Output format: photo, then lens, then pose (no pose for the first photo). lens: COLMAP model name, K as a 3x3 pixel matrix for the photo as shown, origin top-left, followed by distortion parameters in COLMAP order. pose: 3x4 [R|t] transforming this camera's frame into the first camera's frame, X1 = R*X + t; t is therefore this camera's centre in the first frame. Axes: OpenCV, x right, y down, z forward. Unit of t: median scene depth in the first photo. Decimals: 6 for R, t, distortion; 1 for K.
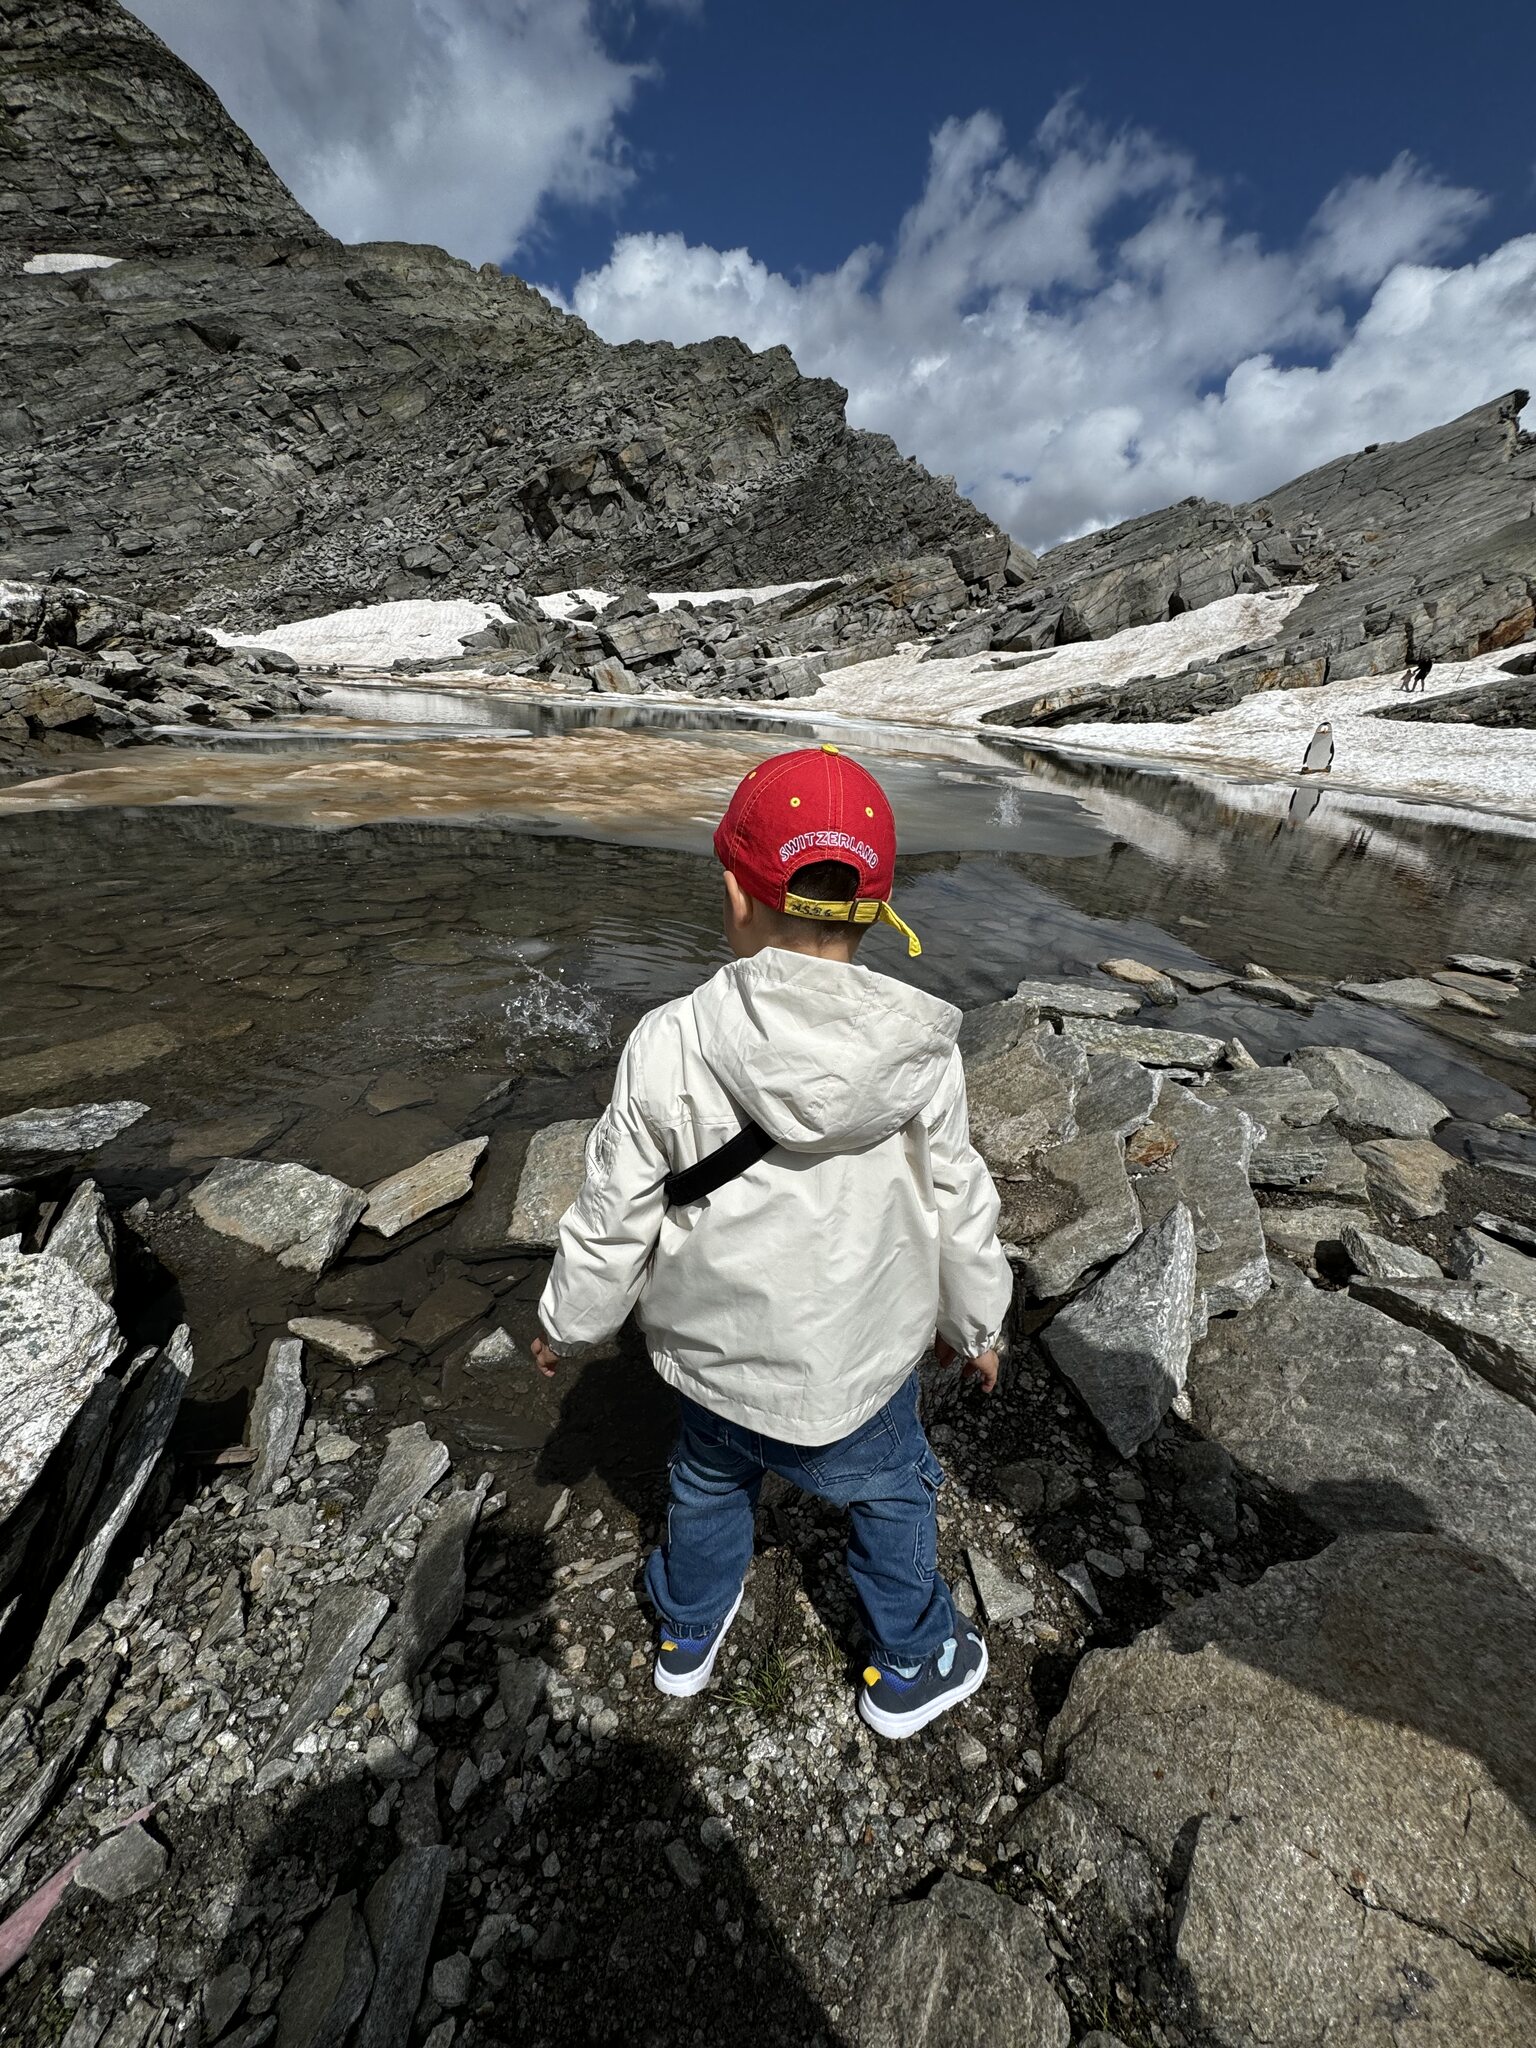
lens RADIAL K [[817.4, 0, 765.7], [0, 817.4, 1029.2], [0, 0, 1]] dist [-0.001658, 0.000267]
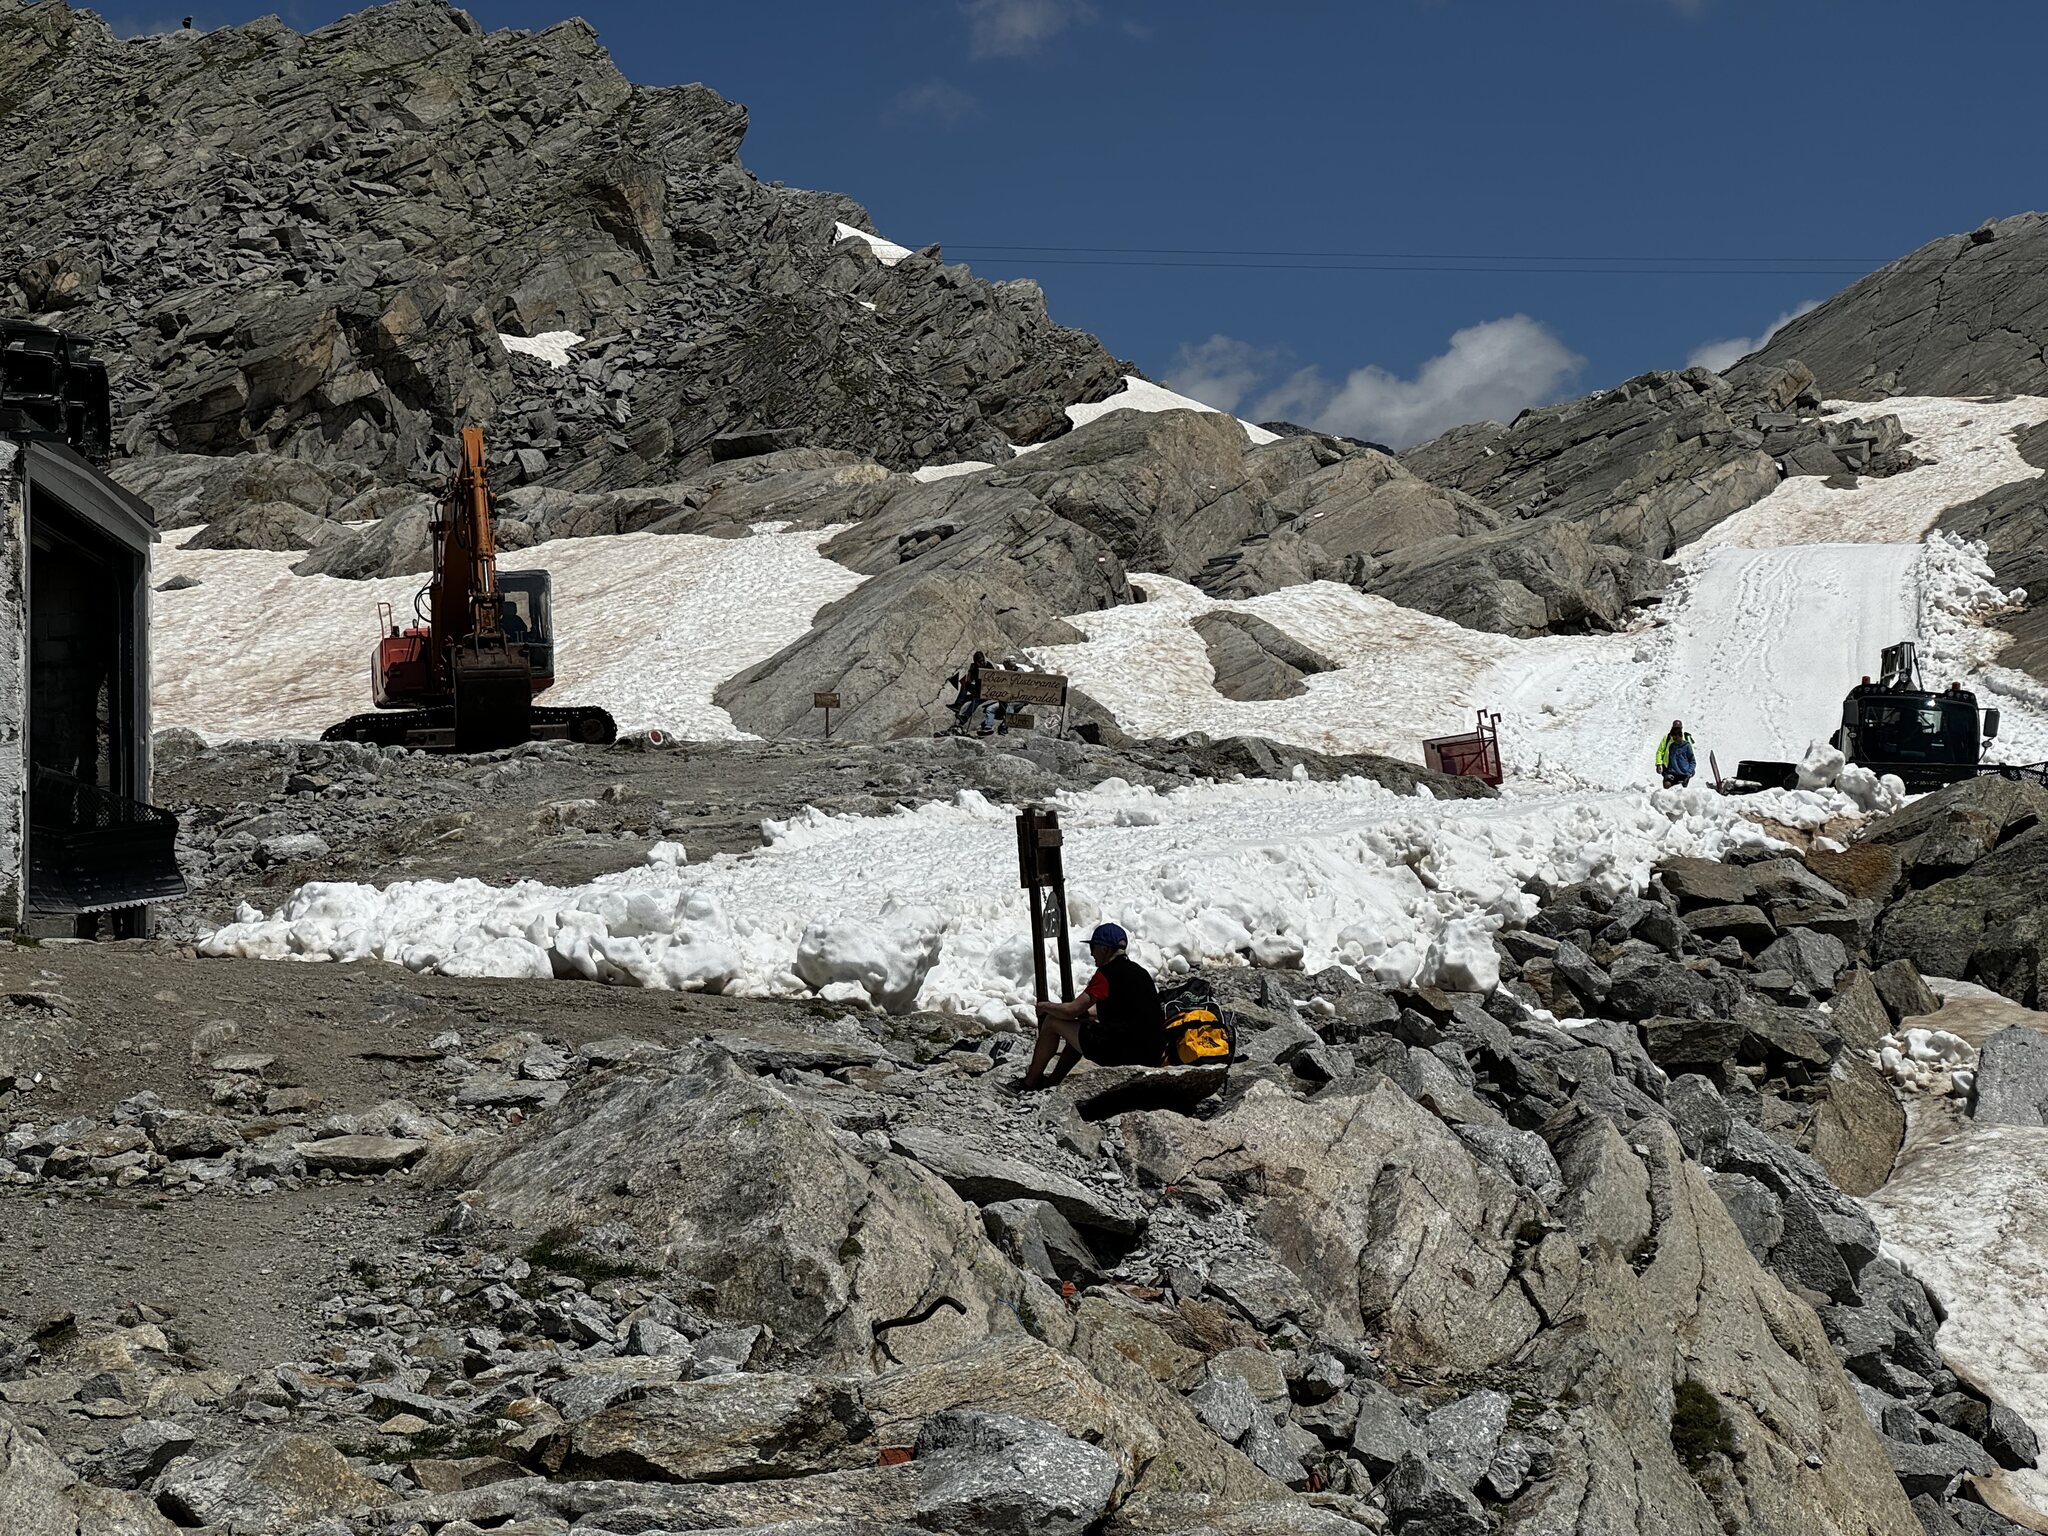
lens RADIAL K [[4593.5, 0, 1024.1], [0, 4593.5, 766.7], [0, 0, 1]] dist [0.139408, 0.000000]
pose [[0.958699, -0.069987, 0.275677, -0.514501], [0.181446, 0.896897, -0.403302, 0.509959], [-0.219028, 0.436666, 0.872554, -1.019642]]
